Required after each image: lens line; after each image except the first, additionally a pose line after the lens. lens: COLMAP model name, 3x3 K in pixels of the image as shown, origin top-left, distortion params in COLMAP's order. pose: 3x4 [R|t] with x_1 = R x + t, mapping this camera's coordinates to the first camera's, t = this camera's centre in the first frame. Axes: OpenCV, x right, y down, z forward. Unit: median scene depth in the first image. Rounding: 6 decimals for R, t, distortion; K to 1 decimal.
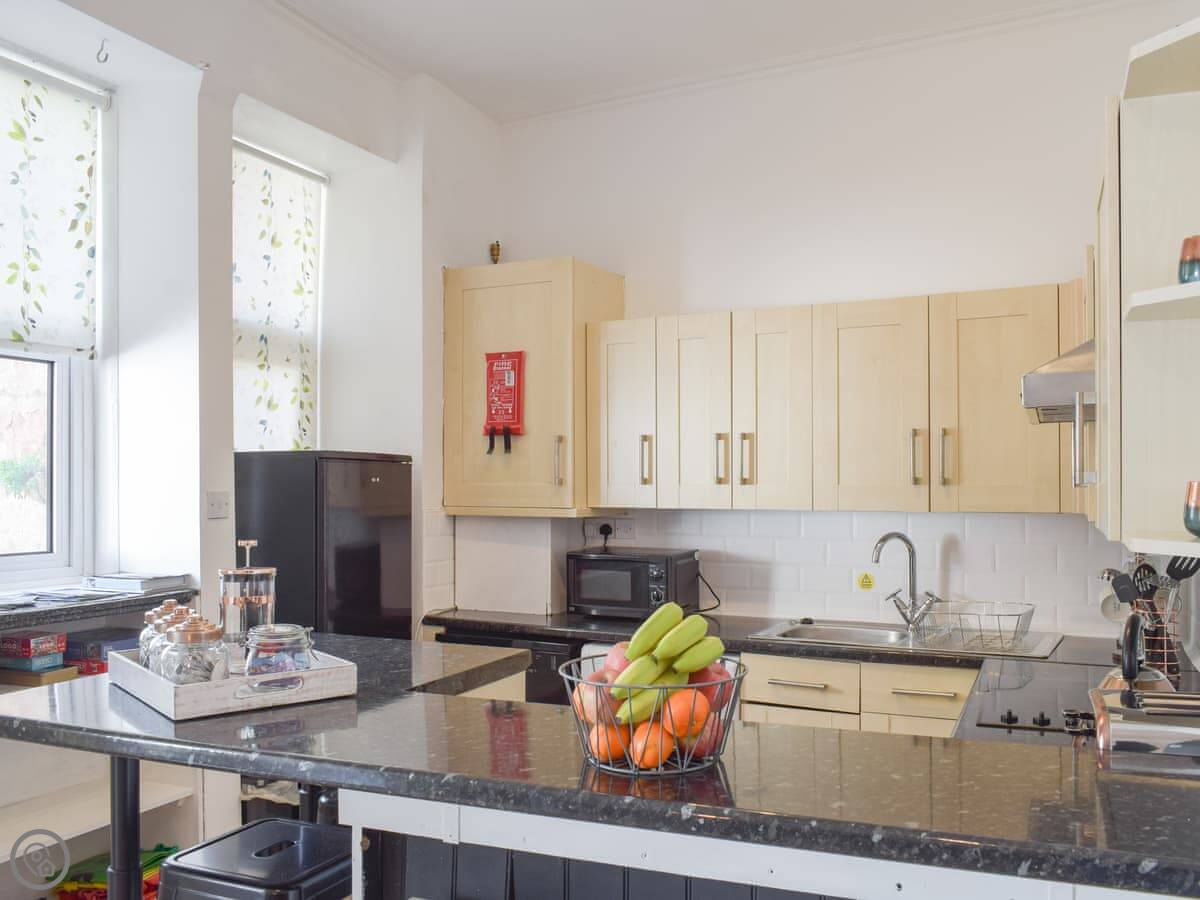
lens RADIAL K [[1049.8, 0, 597.2], [0, 1049.8, 475.7], [0, 0, 1]] dist [-0.061050, 0.004698]
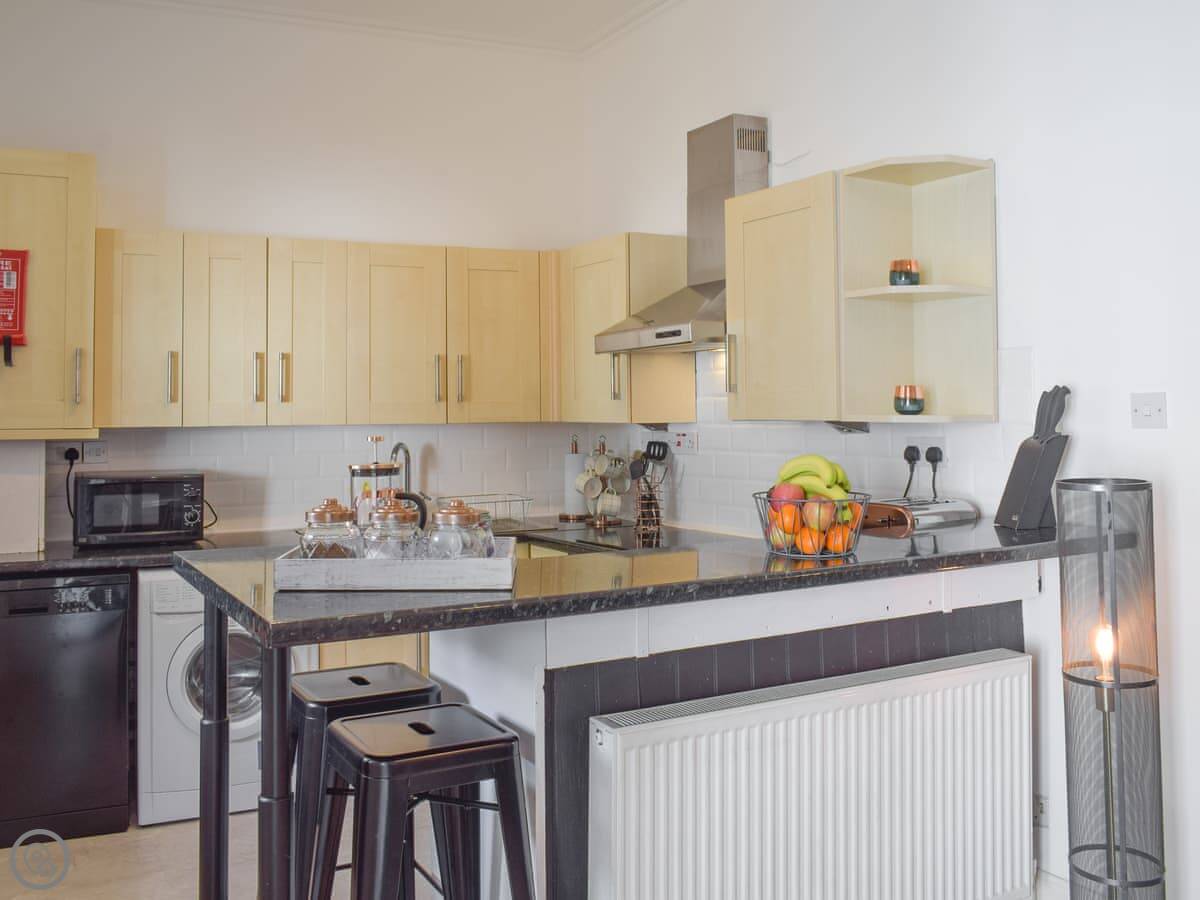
lens RADIAL K [[1063.1, 0, 599.5], [0, 1063.1, 410.9], [0, 0, 1]] dist [-0.031472, 0.009423]
pose [[0.598505, -0.003691, 0.801110, -0.489464], [0.004420, 0.999989, 0.001305, 0.015968], [-0.801107, 0.002760, 0.598515, 0.095446]]
